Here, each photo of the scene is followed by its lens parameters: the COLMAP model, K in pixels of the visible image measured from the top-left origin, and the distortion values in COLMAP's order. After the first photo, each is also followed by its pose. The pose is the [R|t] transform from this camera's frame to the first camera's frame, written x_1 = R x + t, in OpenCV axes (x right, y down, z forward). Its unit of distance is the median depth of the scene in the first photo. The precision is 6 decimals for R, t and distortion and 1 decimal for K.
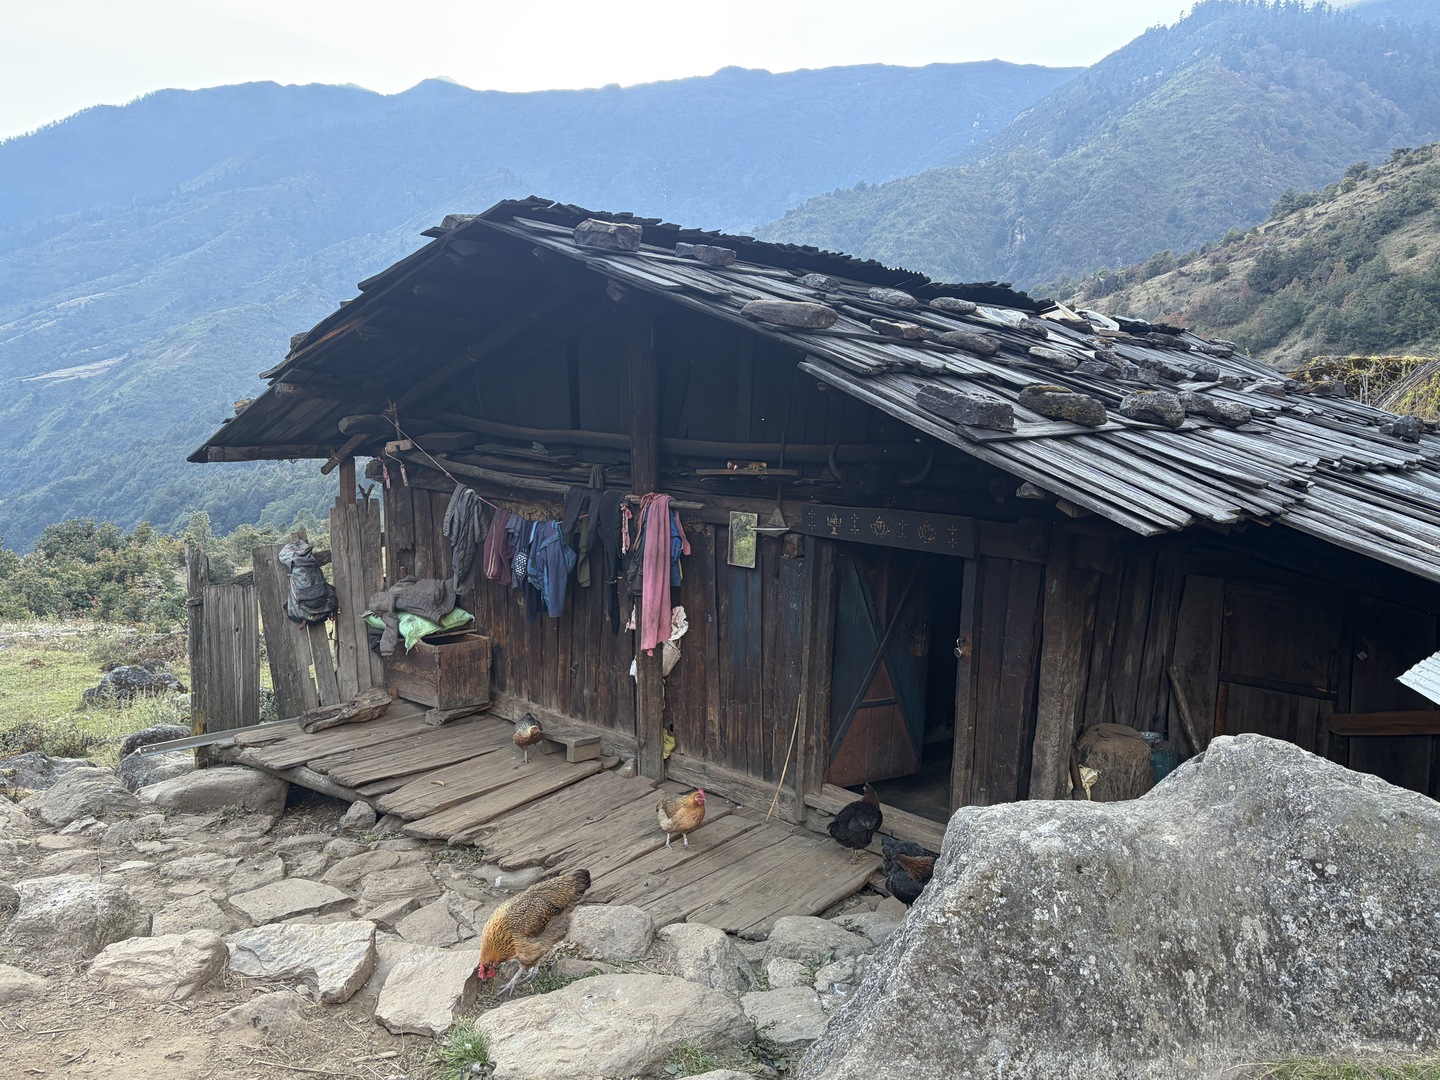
lens RADIAL K [[1123.3, 0, 722.7], [0, 1123.3, 539.4], [0, 0, 1]] dist [0.012184, 0.003136]
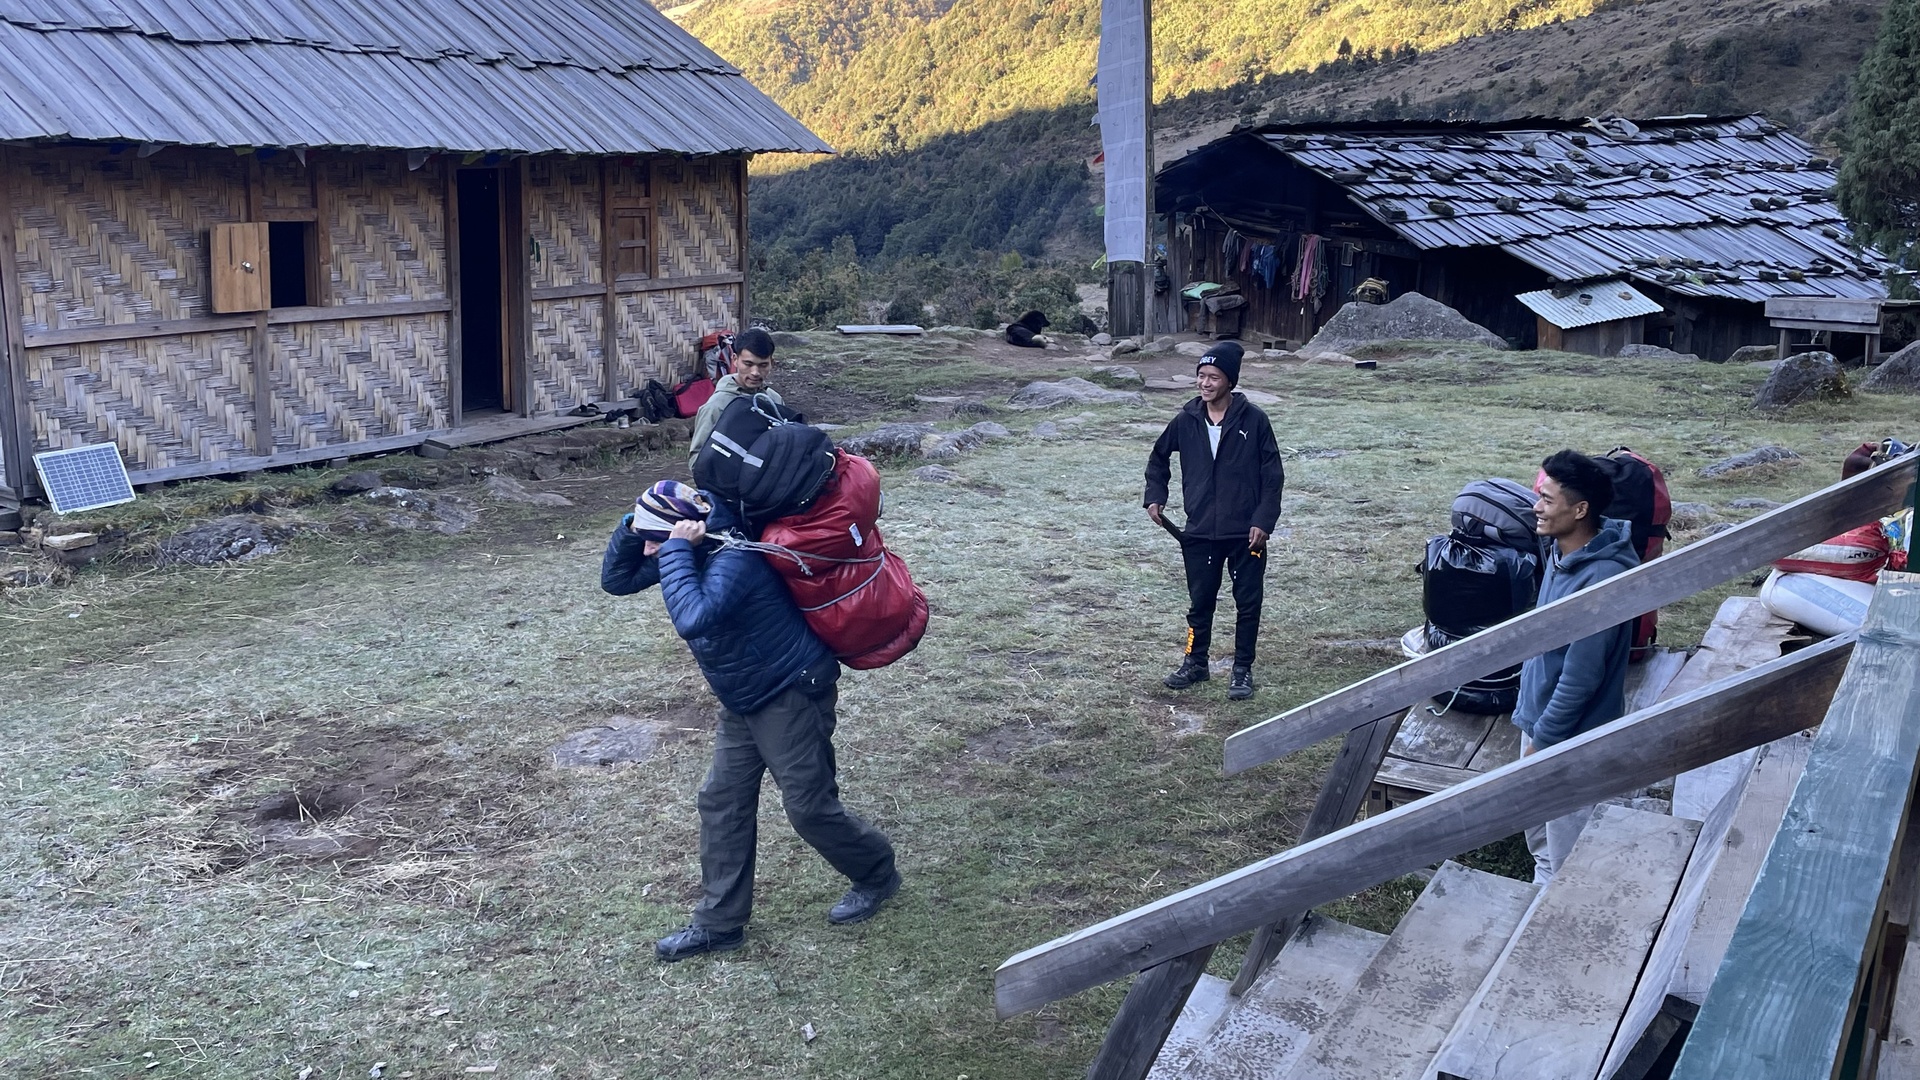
lens RADIAL K [[1804.4, 0, 961.3], [0, 1804.4, 543.9], [0, 0, 1]] dist [0.118459, 0.000000]
pose [[0.942102, 0.074243, -0.327004, 0.066844], [-0.028402, 0.989345, 0.142795, 0.009678], [0.334122, -0.125240, 0.934172, -0.360596]]
